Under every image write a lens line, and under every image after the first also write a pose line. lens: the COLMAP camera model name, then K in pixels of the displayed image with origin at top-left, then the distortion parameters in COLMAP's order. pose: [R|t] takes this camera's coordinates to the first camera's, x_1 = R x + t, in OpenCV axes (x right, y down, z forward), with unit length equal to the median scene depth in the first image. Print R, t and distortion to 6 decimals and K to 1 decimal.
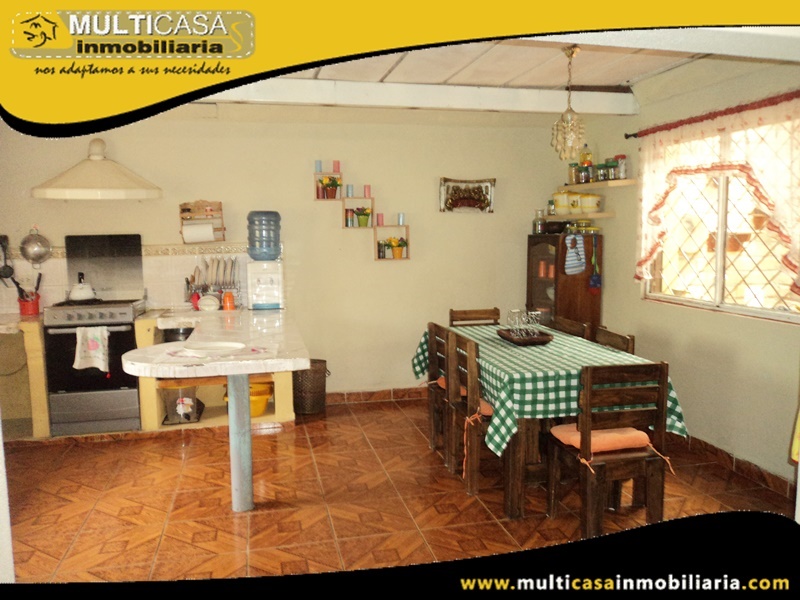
lens RADIAL K [[640.6, 0, 401.9], [0, 640.6, 299.1], [0, 0, 1]] dist [-0.022866, 0.004342]
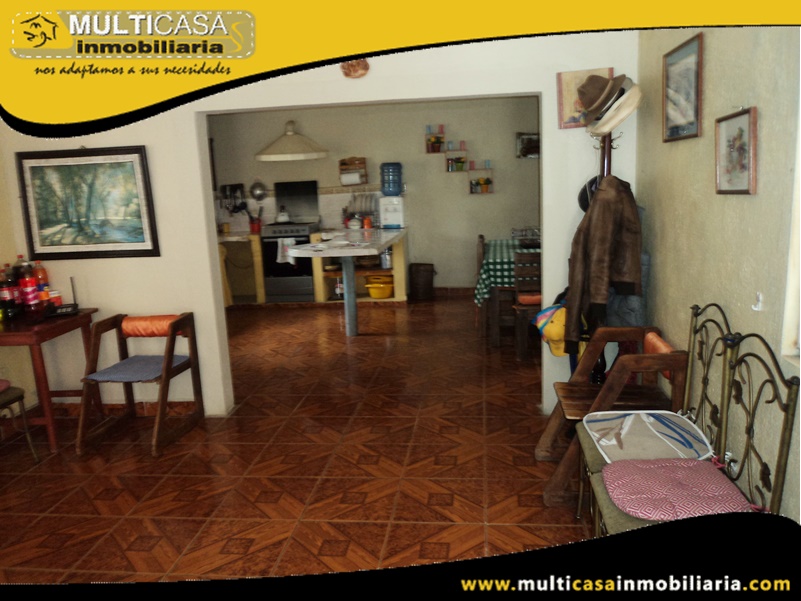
lens RADIAL K [[641.4, 0, 399.7], [0, 641.4, 302.5], [0, 0, 1]] dist [-0.022866, 0.004342]
pose [[0.935869, 0.038460, -0.350243, 0.351055], [-0.003072, 0.994878, 0.101040, 0.037508], [0.352334, -0.093484, 0.931193, -0.433172]]
